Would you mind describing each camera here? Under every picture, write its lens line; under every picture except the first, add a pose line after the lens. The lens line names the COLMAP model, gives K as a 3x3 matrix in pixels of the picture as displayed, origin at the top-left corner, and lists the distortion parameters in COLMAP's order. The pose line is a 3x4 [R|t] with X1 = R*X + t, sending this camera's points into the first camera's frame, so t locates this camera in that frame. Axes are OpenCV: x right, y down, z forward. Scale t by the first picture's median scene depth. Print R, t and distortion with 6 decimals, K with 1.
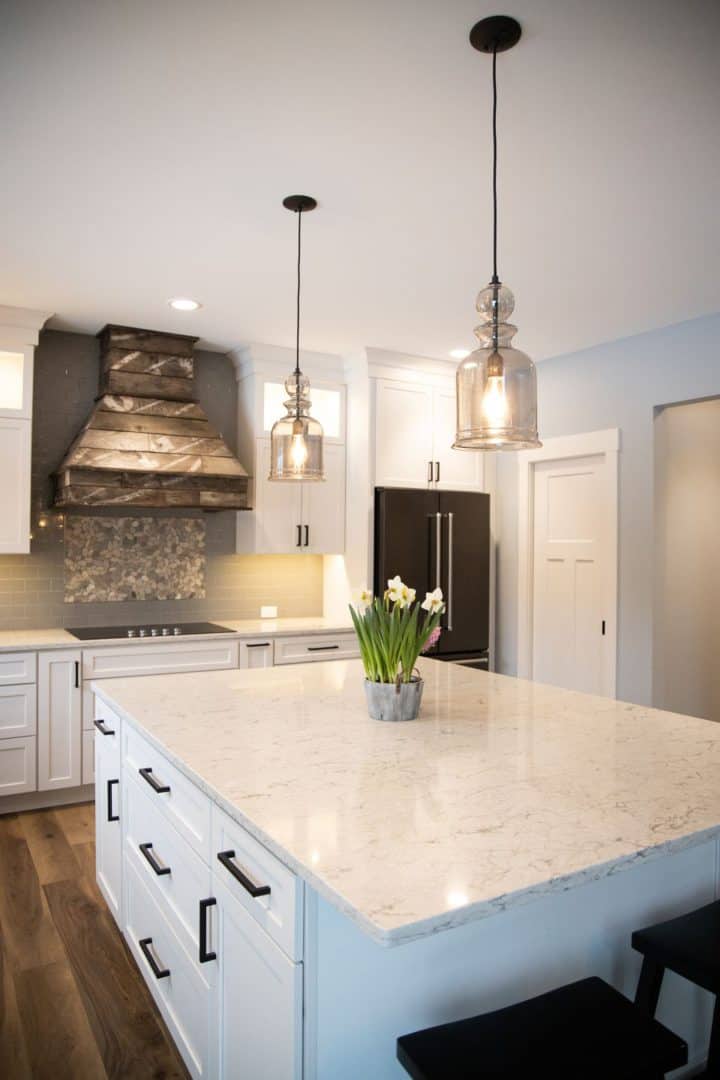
lens RADIAL K [[746.1, 0, 356.9], [0, 746.1, 536.0], [0, 0, 1]] dist [-0.061022, 0.007621]
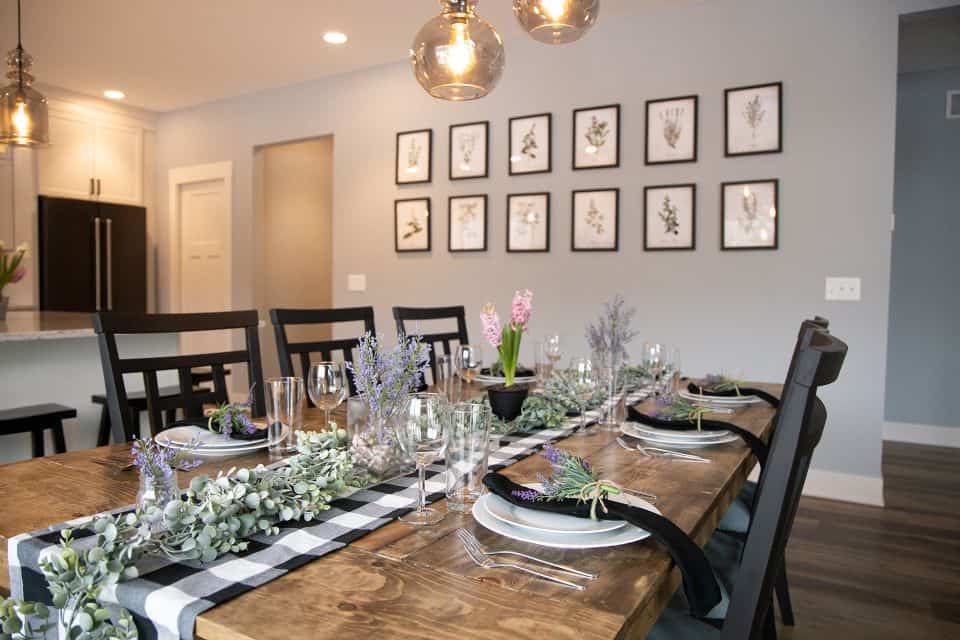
lens RADIAL K [[665.1, 0, 479.5], [0, 665.1, 320.8], [0, 0, 1]] dist [-0.095559, 0.050520]
pose [[0.865805, -0.022903, 0.499857, 0.127394], [-0.012182, 0.997691, 0.066814, 0.066018], [-0.500233, -0.063938, 0.863527, -0.314448]]
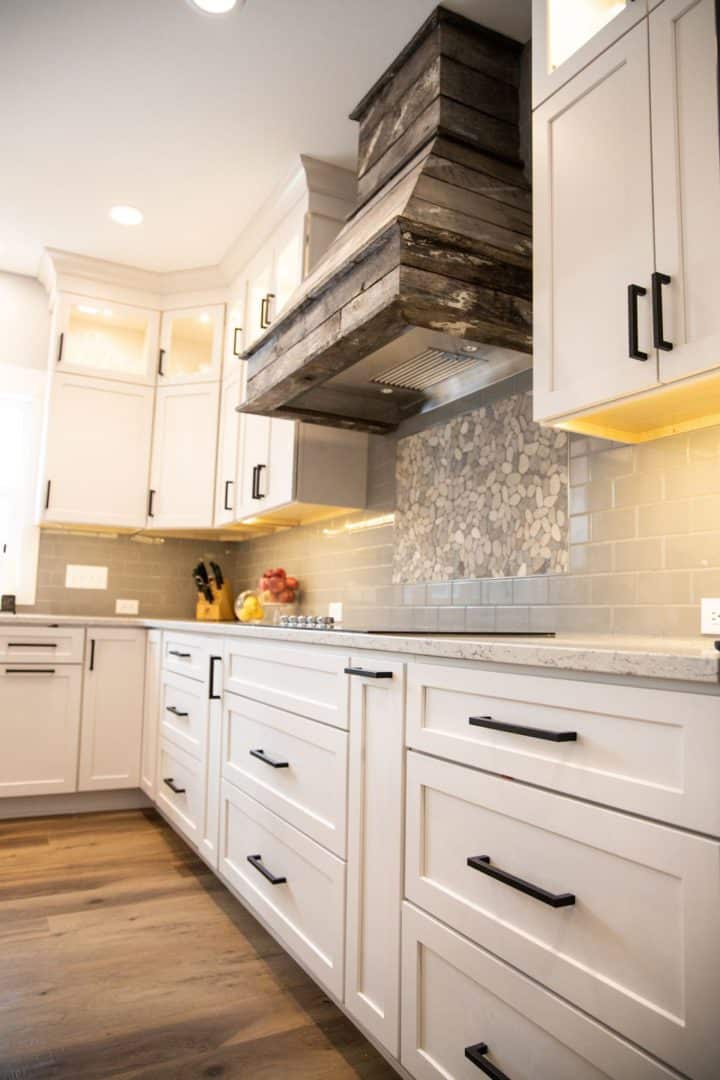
lens RADIAL K [[746.1, 0, 365.3], [0, 746.1, 534.6], [0, 0, 1]] dist [-0.061022, 0.007621]
pose [[-0.042225, -0.123543, -0.991440, 0.201095], [-0.016689, 0.992274, -0.122936, 0.121186], [0.998969, 0.011355, -0.043961, 0.971489]]
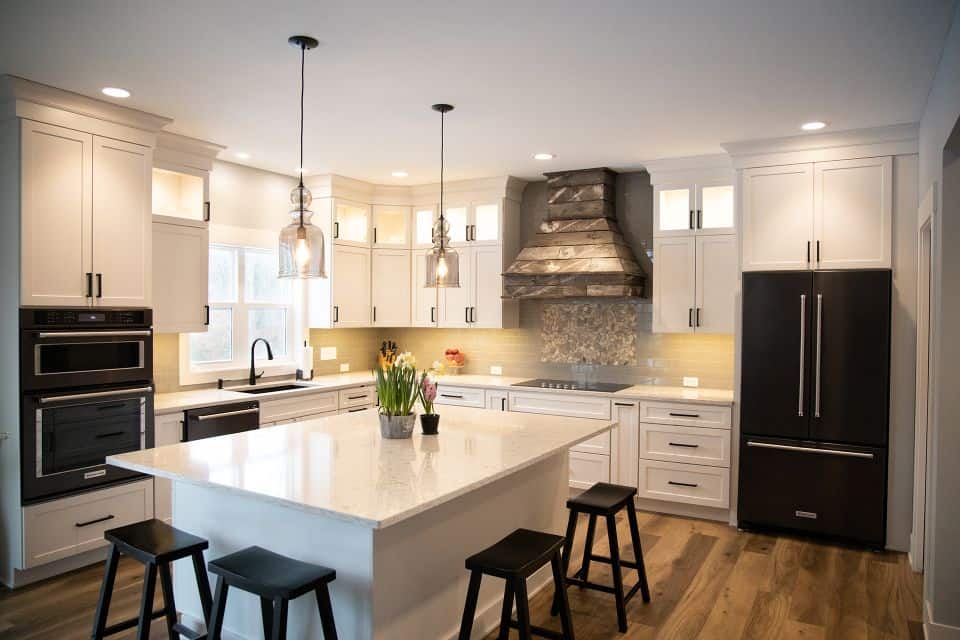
lens RADIAL K [[663.2, 0, 487.1], [0, 663.2, 323.2], [0, 0, 1]] dist [-0.061022, 0.007621]
pose [[0.487033, 0.012318, -0.873297, 0.705657], [0.008490, 0.999787, 0.018837, -0.014282], [0.873342, -0.016589, 0.486825, 0.239773]]
